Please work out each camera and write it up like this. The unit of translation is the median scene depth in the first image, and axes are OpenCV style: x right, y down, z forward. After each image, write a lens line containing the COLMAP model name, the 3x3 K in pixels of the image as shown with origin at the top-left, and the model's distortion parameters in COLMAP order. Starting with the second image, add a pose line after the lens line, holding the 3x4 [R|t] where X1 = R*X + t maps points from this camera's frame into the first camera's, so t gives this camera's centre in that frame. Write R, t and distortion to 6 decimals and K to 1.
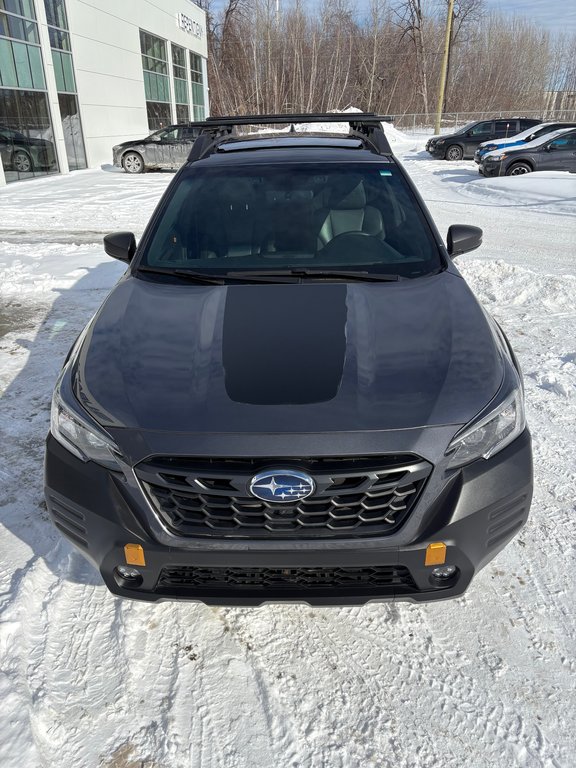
lens RADIAL K [[581.5, 0, 276.3], [0, 581.5, 369.4], [0, 0, 1]] dist [0.080596, -0.077823]
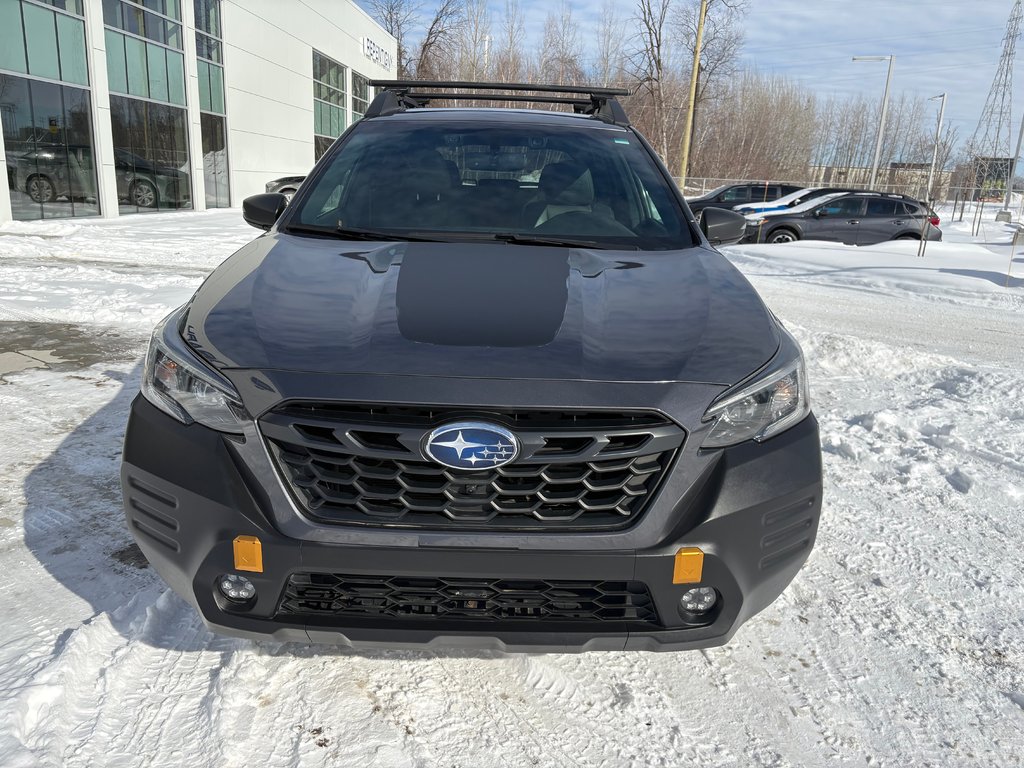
lens RADIAL K [[778.2, 0, 505.4], [0, 778.2, 380.8], [0, 0, 1]] dist [0.072121, -0.073156]
pose [[0.997700, 0.049196, 0.046624, 0.001683], [-0.041610, 0.987559, -0.151647, 0.199667], [-0.053504, 0.149358, 0.987335, 0.052458]]
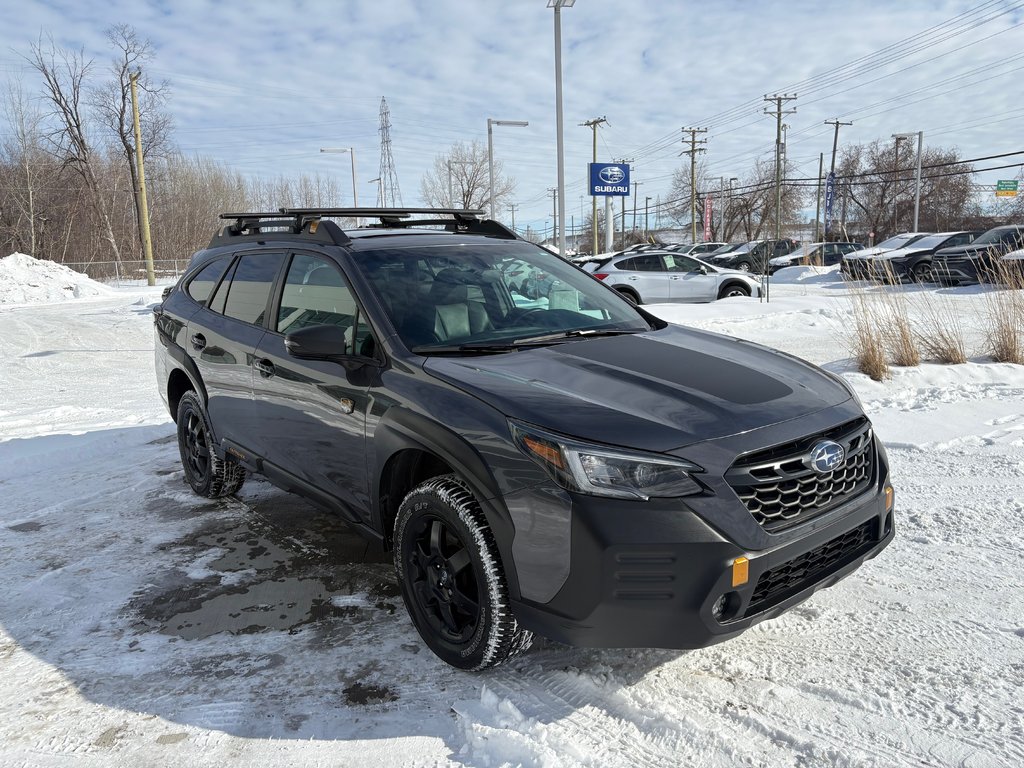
lens RADIAL K [[778.2, 0, 505.4], [0, 778.2, 380.8], [0, 0, 1]] dist [0.072121, -0.073156]
pose [[0.755234, -0.115789, 0.645147, -1.063710], [0.280490, 0.946689, -0.158444, 0.098184], [-0.592408, 0.300619, 0.747450, 0.154668]]
